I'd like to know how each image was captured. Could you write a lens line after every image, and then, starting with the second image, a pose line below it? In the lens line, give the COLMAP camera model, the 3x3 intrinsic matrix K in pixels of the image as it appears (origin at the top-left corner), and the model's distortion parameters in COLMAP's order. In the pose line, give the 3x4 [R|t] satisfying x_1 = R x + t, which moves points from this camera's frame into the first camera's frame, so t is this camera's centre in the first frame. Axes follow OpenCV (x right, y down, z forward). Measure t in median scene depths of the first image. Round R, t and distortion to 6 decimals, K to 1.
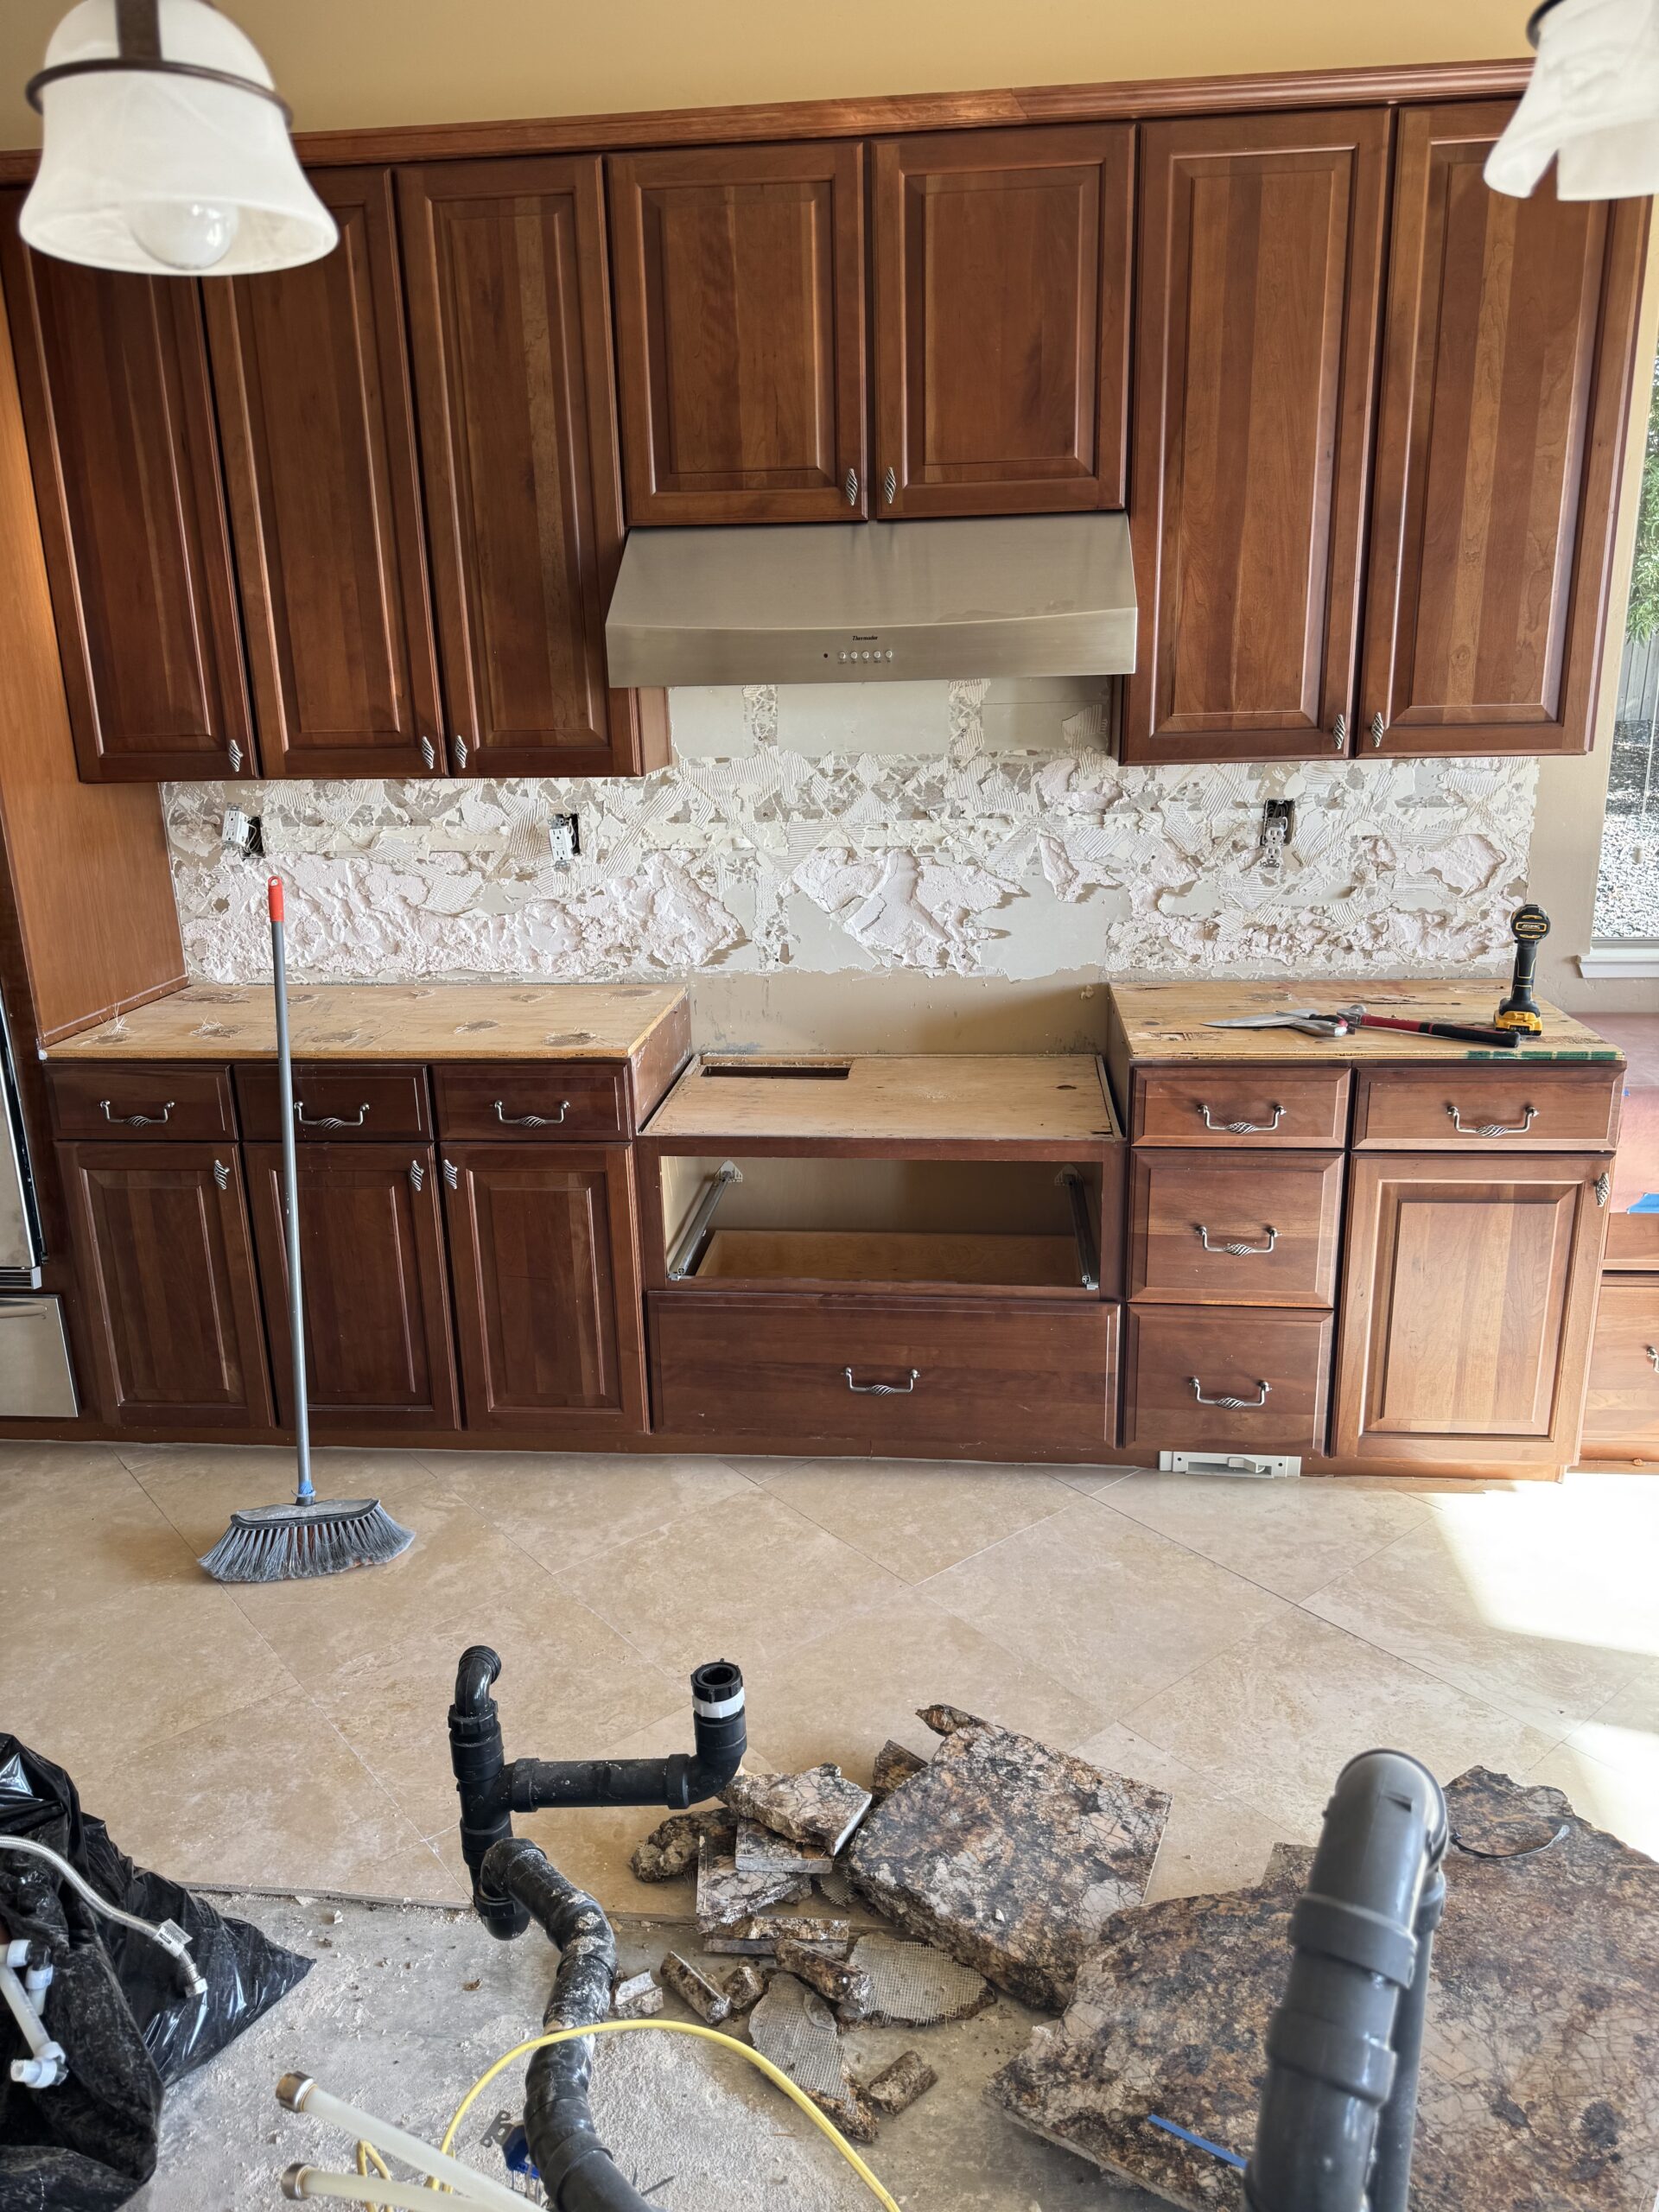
lens RADIAL K [[1569.3, 0, 829.8], [0, 1569.3, 1107.0], [0, 0, 1]] dist [0.007780, -0.000443]
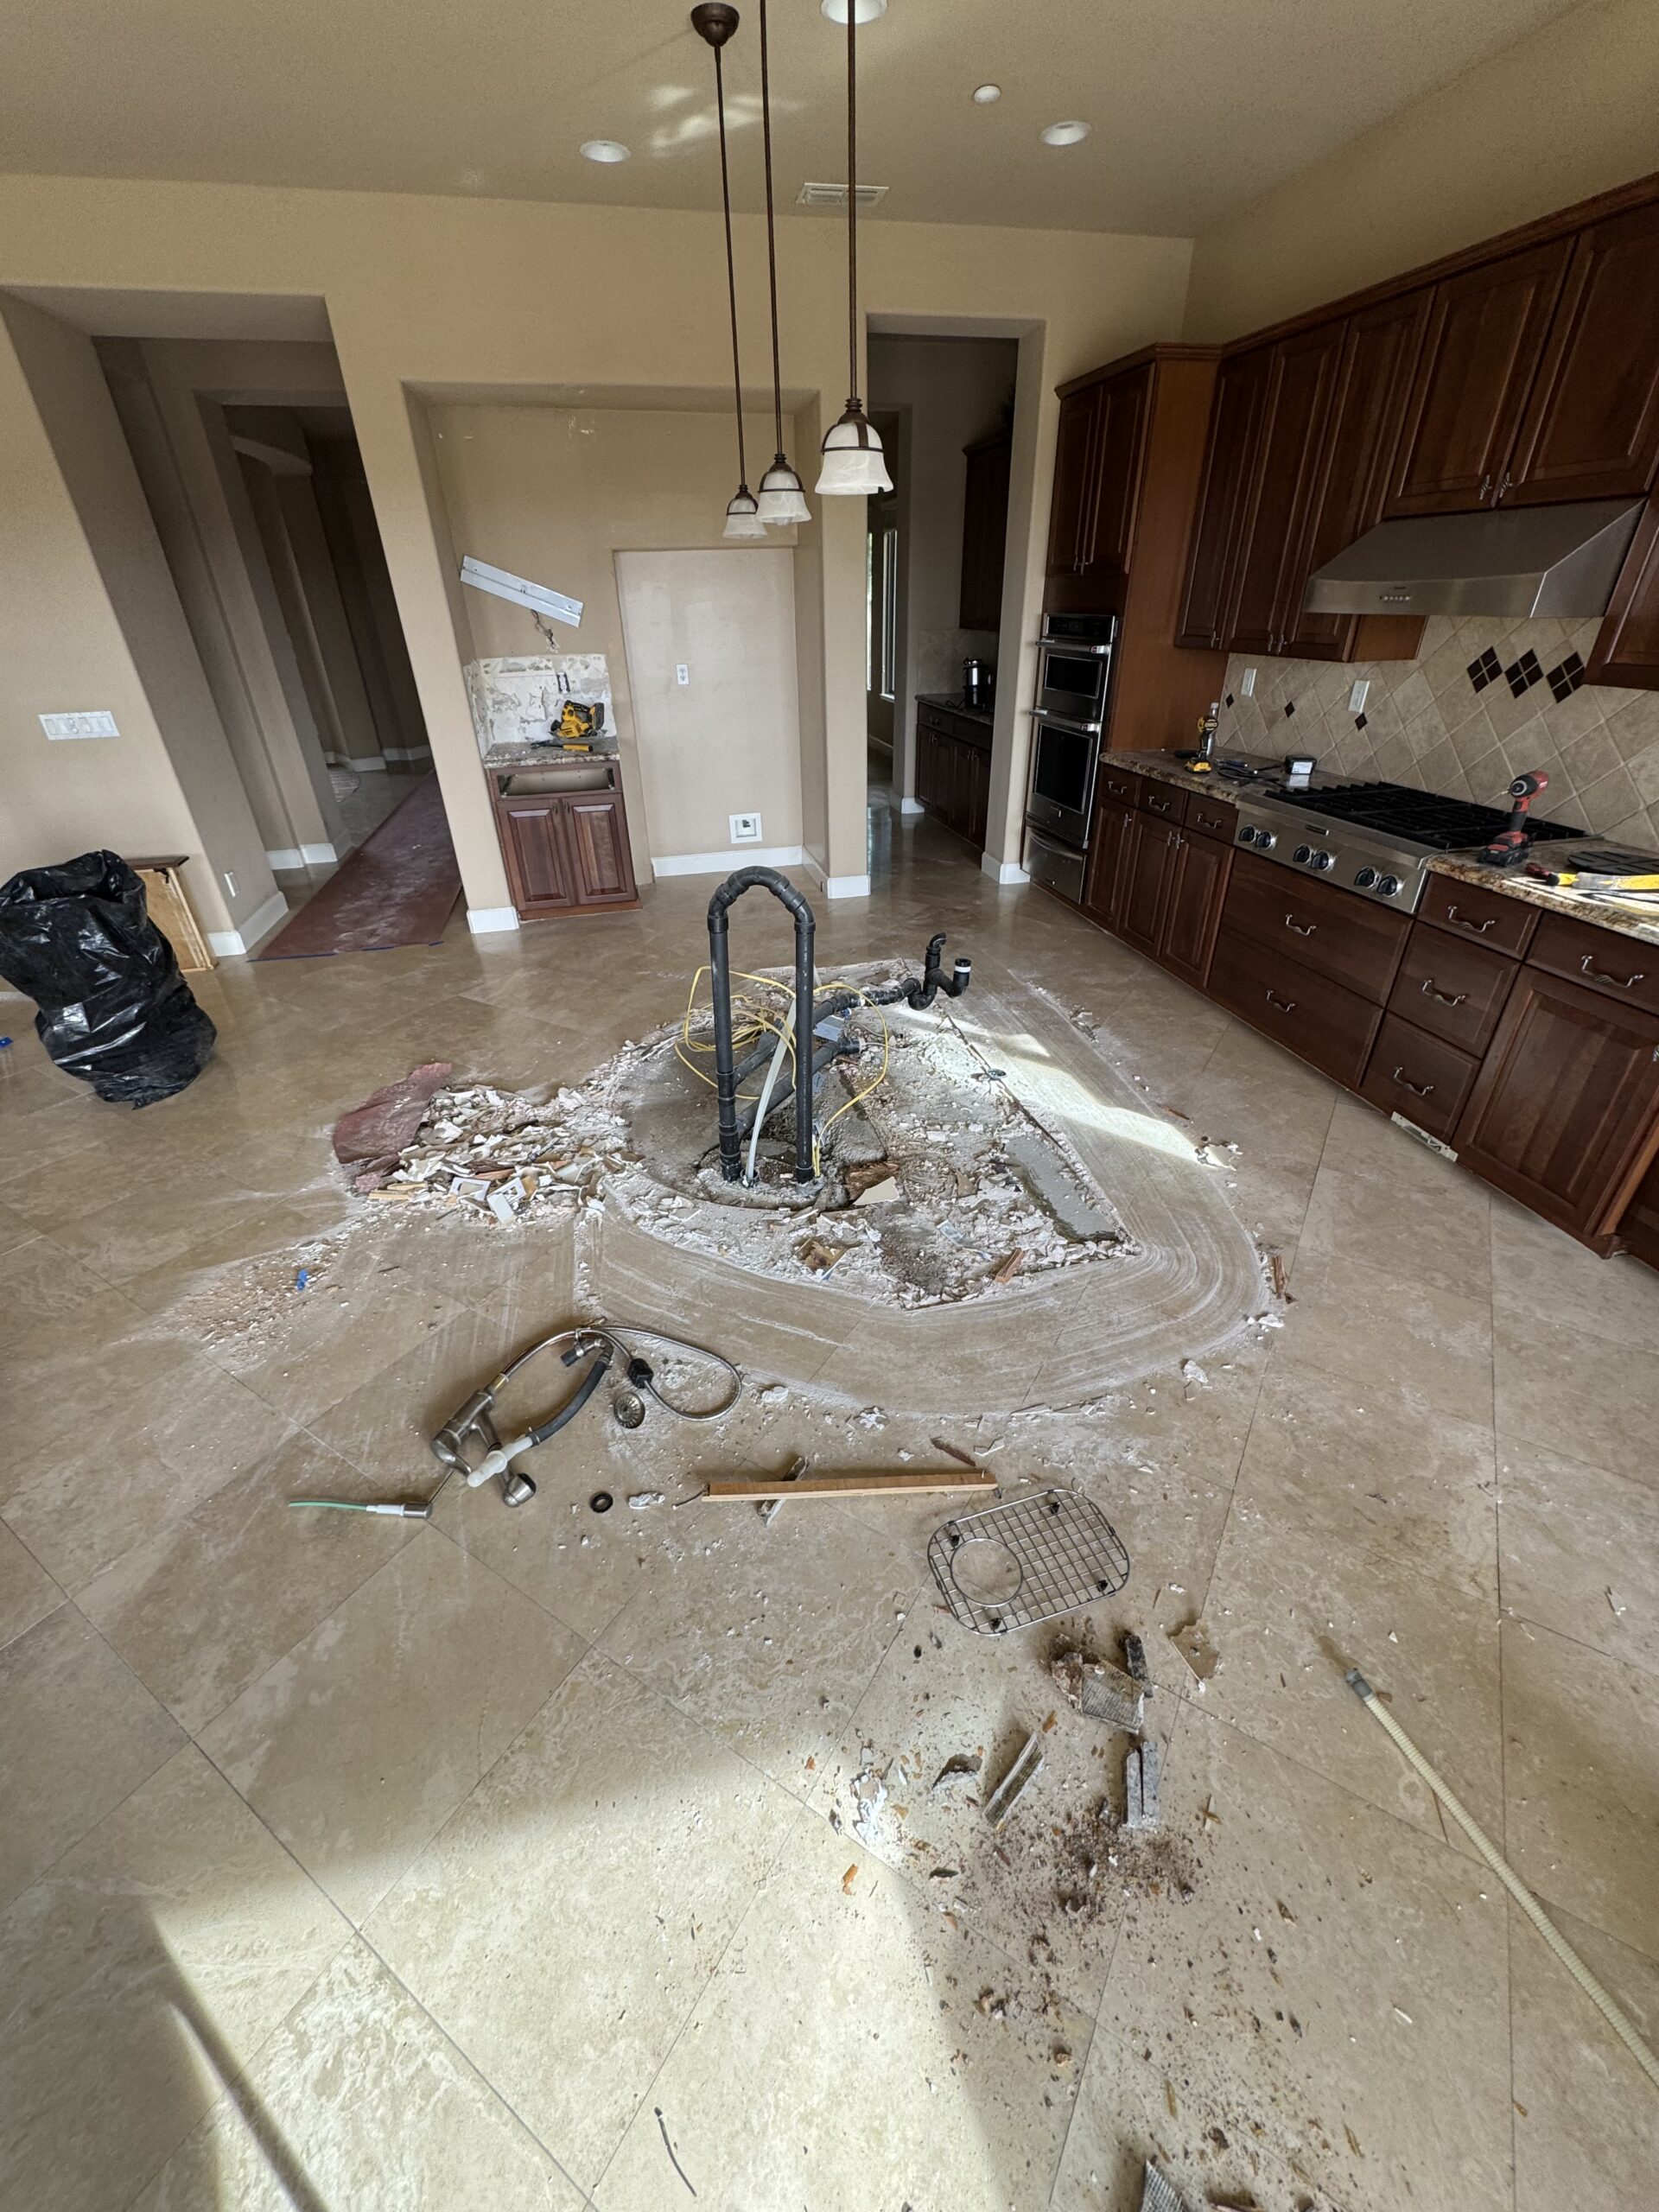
lens RADIAL K [[883.6, 0, 831.7], [0, 883.6, 1100.8], [0, 0, 1]] dist [0.000319, 0.000197]
pose [[0.328040, 0.489757, -0.807792, 0.848680], [-0.260789, 0.868831, 0.420859, -0.041972], [0.907953, 0.072605, 0.412735, 0.028728]]
